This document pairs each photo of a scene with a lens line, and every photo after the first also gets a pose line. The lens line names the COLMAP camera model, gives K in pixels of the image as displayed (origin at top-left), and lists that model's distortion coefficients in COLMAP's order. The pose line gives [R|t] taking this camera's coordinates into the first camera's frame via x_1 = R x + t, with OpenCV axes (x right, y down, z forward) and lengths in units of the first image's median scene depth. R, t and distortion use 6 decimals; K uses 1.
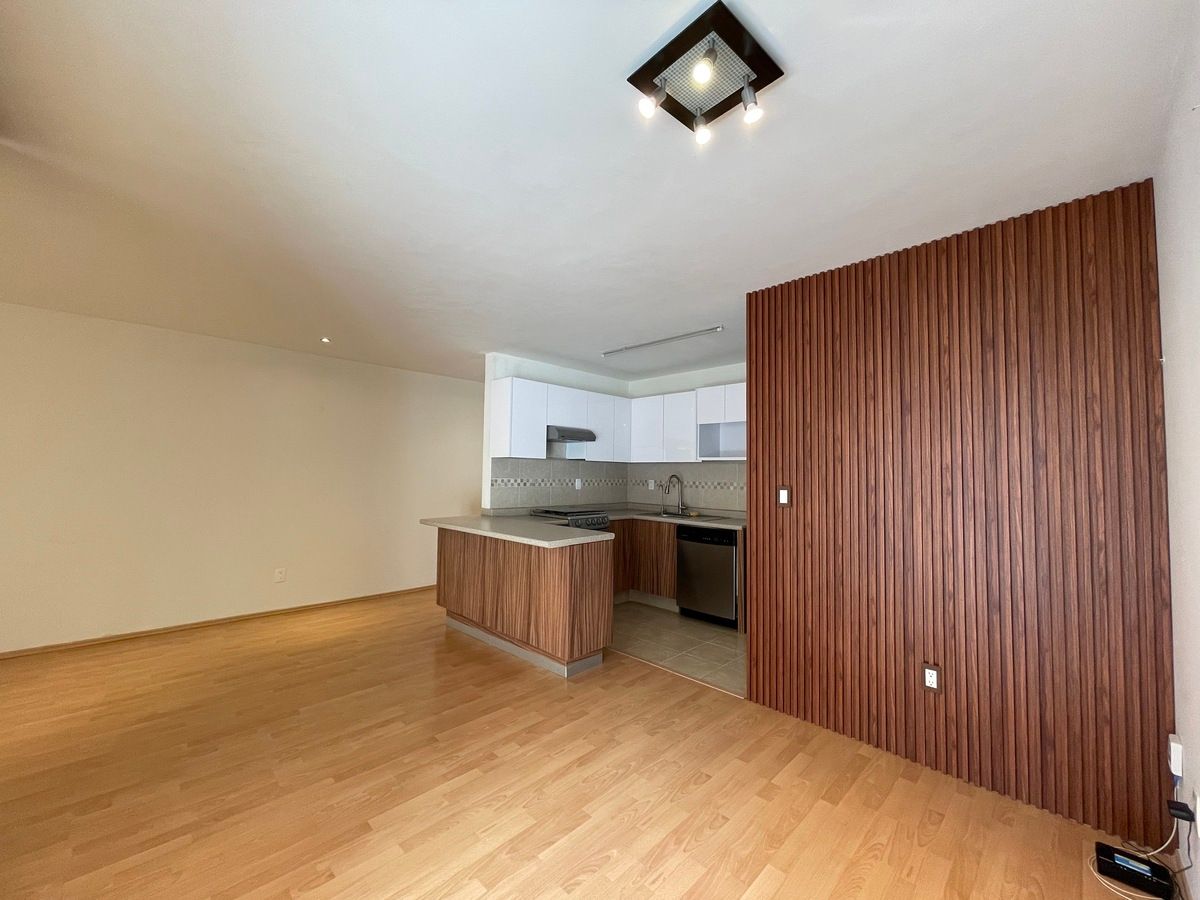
lens RADIAL K [[483.4, 0, 595.7], [0, 483.4, 450.5], [0, 0, 1]] dist [-0.001636, 0.000015]
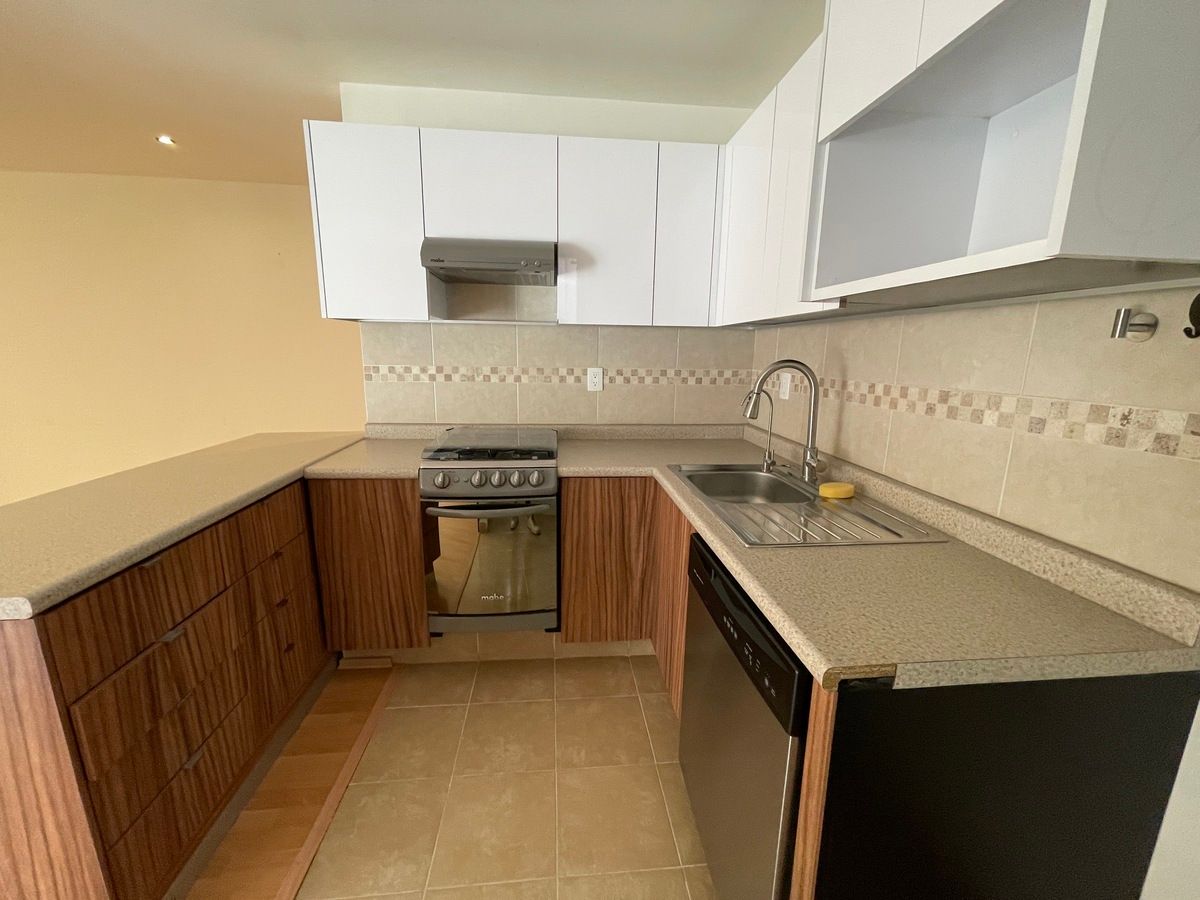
lens RADIAL K [[483.4, 0, 600.7], [0, 483.4, 452.8], [0, 0, 1]] dist [-0.001636, 0.000015]
pose [[0.774250, 0.125739, -0.620264, 0.524179], [0.025595, 0.973042, 0.229202, 0.065561], [0.632362, -0.193336, 0.750159, 1.304081]]
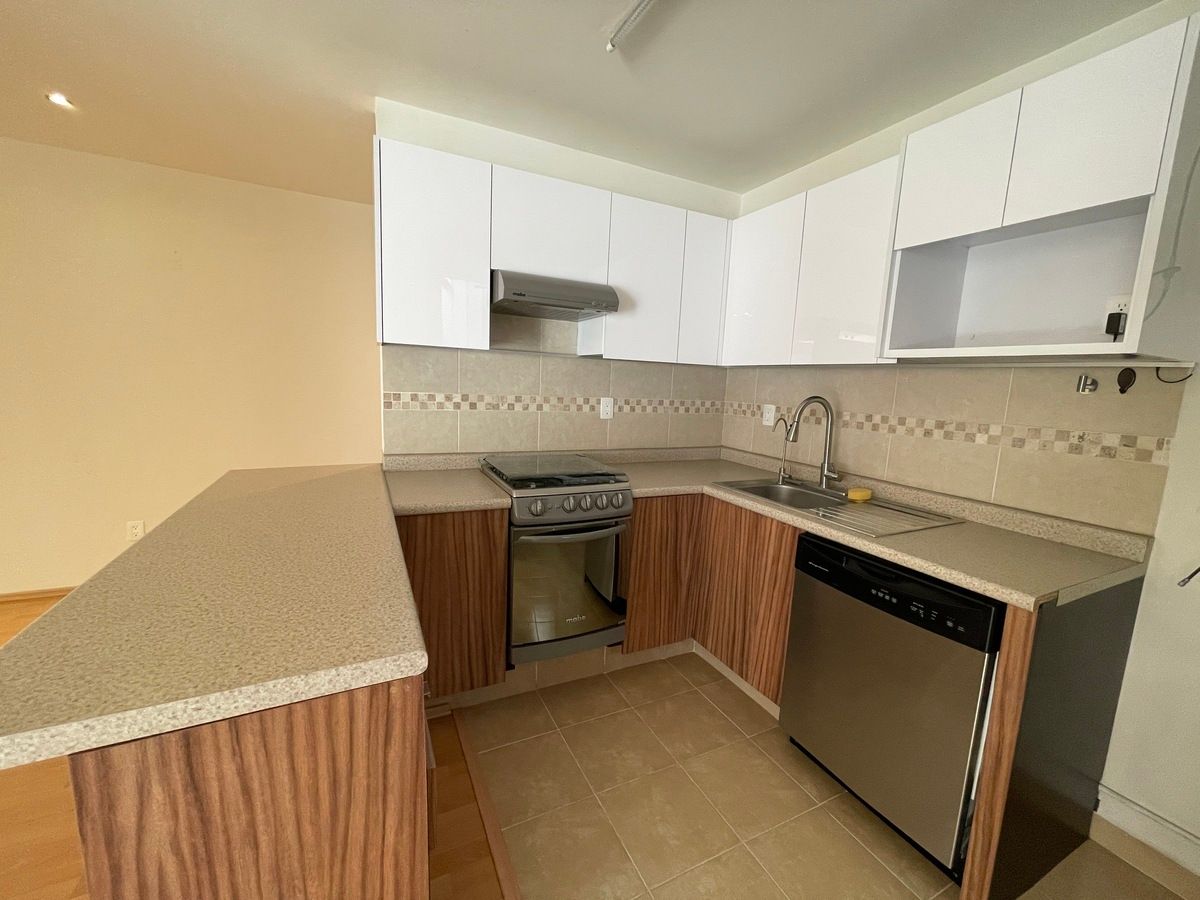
lens RADIAL K [[483.4, 0, 600.4], [0, 483.4, 451.9], [0, 0, 1]] dist [-0.001636, 0.000015]
pose [[0.947171, 0.070581, -0.312866, 0.233232], [-0.013035, 0.983150, 0.182333, 0.046993], [0.320463, -0.168623, 0.932132, 1.064288]]
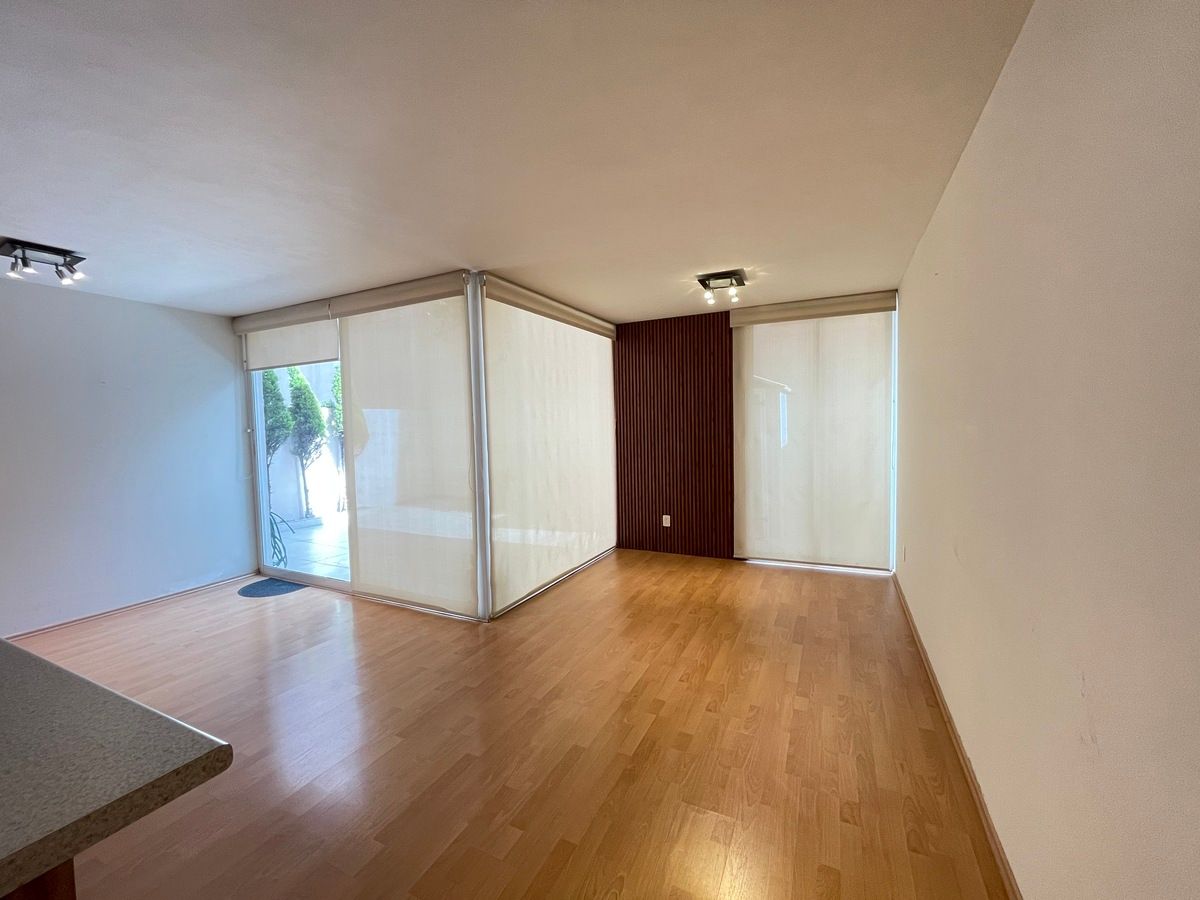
lens RADIAL K [[483.4, 0, 599.9], [0, 483.4, 454.4], [0, 0, 1]] dist [-0.001636, 0.000015]
pose [[-0.943269, 0.025379, -0.331058, -0.690036], [0.022894, 0.999673, 0.011407, 0.064823], [0.331239, 0.003180, -0.943542, 1.915364]]
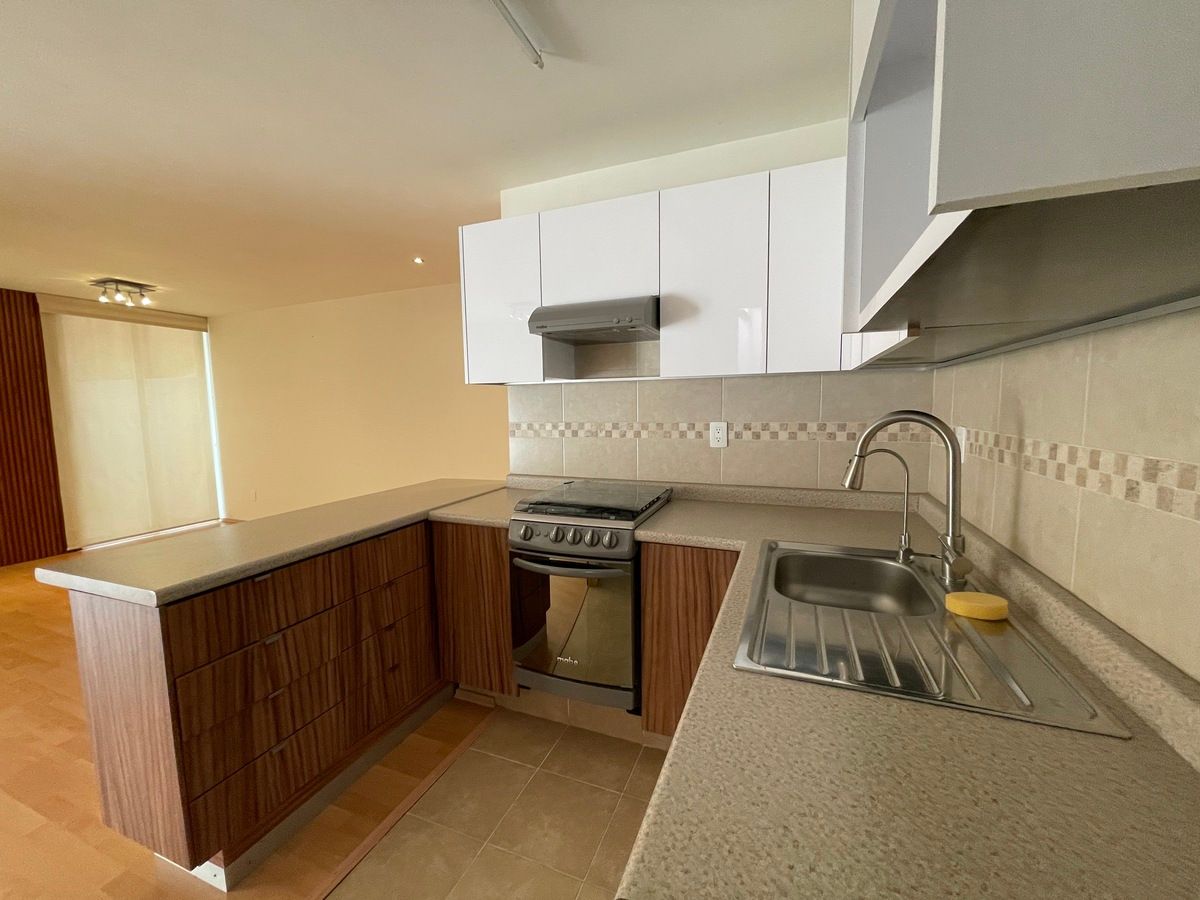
lens RADIAL K [[483.4, 0, 599.8], [0, 483.4, 452.7], [0, 0, 1]] dist [-0.001636, 0.000015]
pose [[0.394076, 0.069207, -0.916469, 0.611653], [0.062805, 0.992802, 0.101977, 0.072969], [0.916930, -0.097745, 0.386893, 1.502284]]
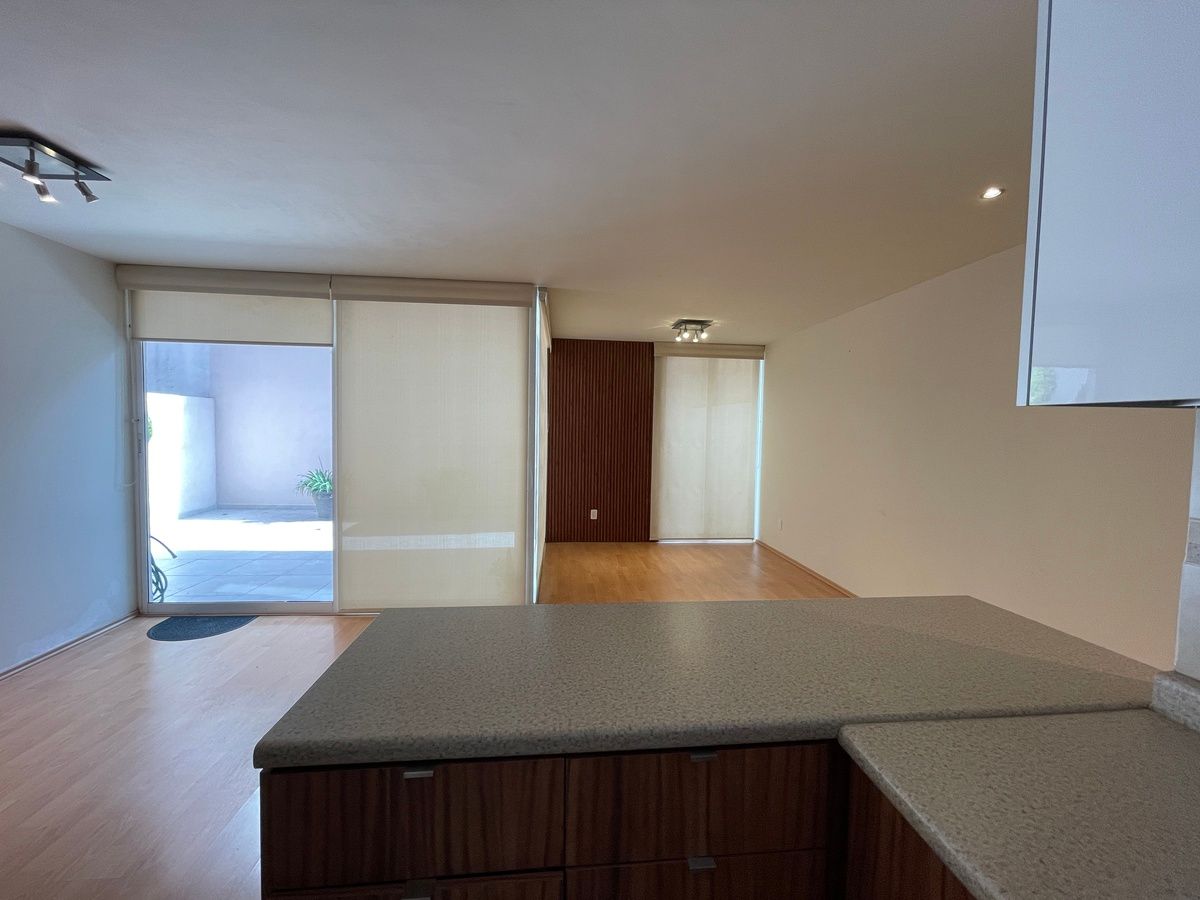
lens RADIAL K [[483.4, 0, 600.4], [0, 483.4, 453.7], [0, 0, 1]] dist [-0.001636, 0.000015]
pose [[-0.633124, 0.015073, -0.773903, 0.135856], [0.007666, 0.999883, 0.013204, 0.048847], [0.774012, 0.002427, -0.633166, 1.617416]]
